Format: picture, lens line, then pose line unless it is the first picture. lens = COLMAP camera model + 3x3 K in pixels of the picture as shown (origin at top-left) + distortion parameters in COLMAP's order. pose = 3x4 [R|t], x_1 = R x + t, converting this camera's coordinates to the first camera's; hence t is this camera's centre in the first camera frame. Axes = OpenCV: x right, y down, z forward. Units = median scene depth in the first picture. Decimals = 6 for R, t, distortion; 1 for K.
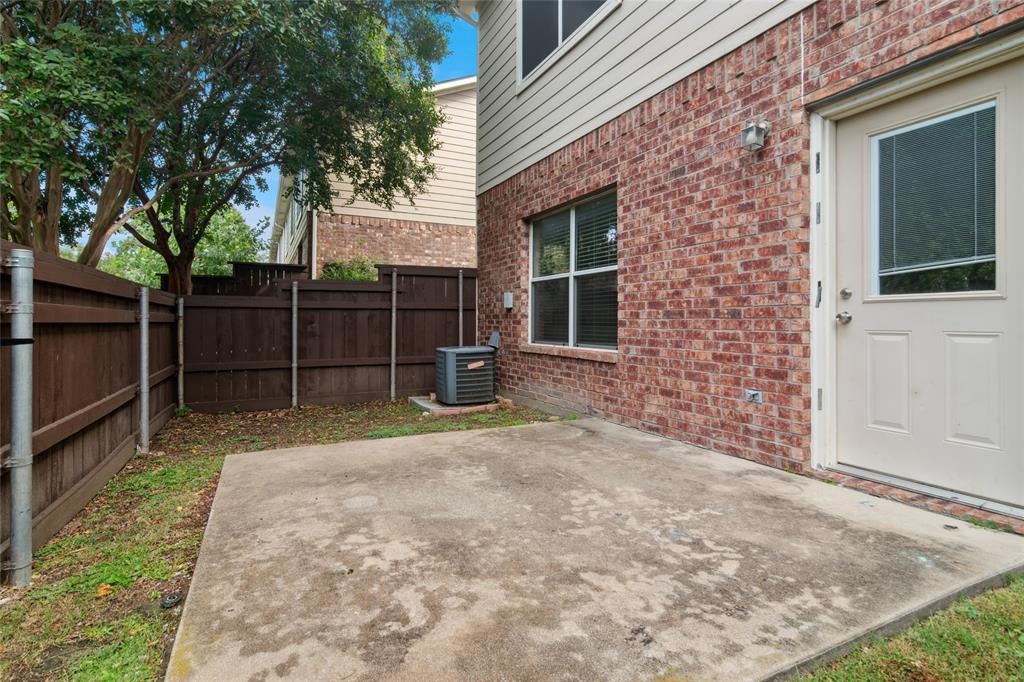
lens RADIAL K [[499.7, 0, 504.9], [0, 499.7, 321.3], [0, 0, 1]] dist [-0.003680, 0.002125]
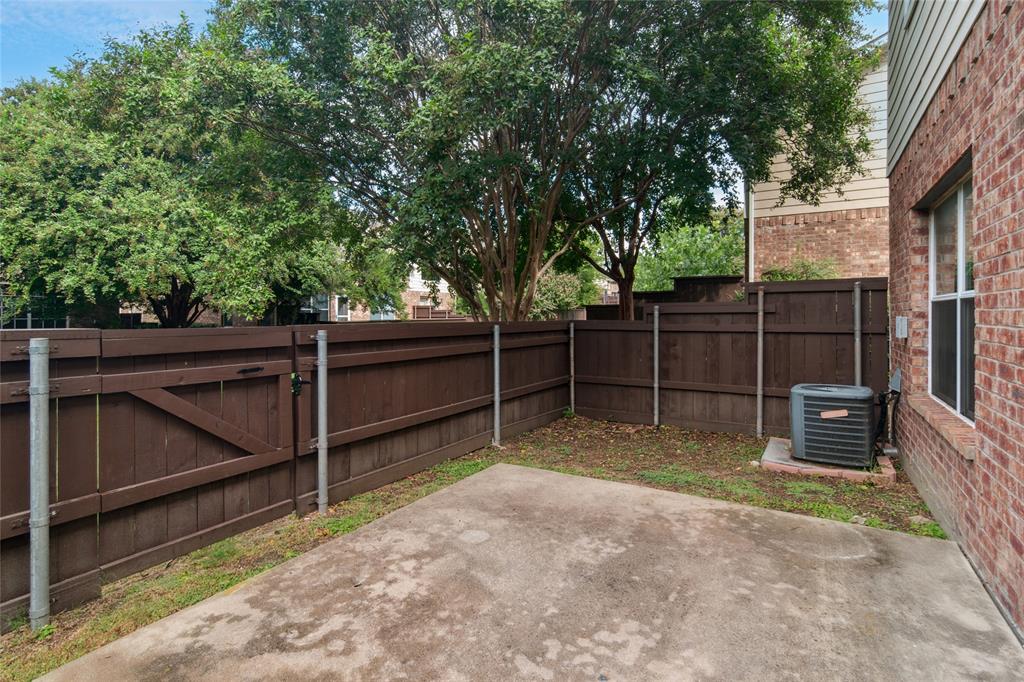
lens RADIAL K [[499.7, 0, 520.5], [0, 499.7, 315.6], [0, 0, 1]] dist [-0.003680, 0.002125]
pose [[0.557773, 0.000132, -0.829993, 0.670074], [0.001396, 0.999998, 0.001097, -0.139250], [0.829992, -0.001770, 0.557772, 0.405301]]
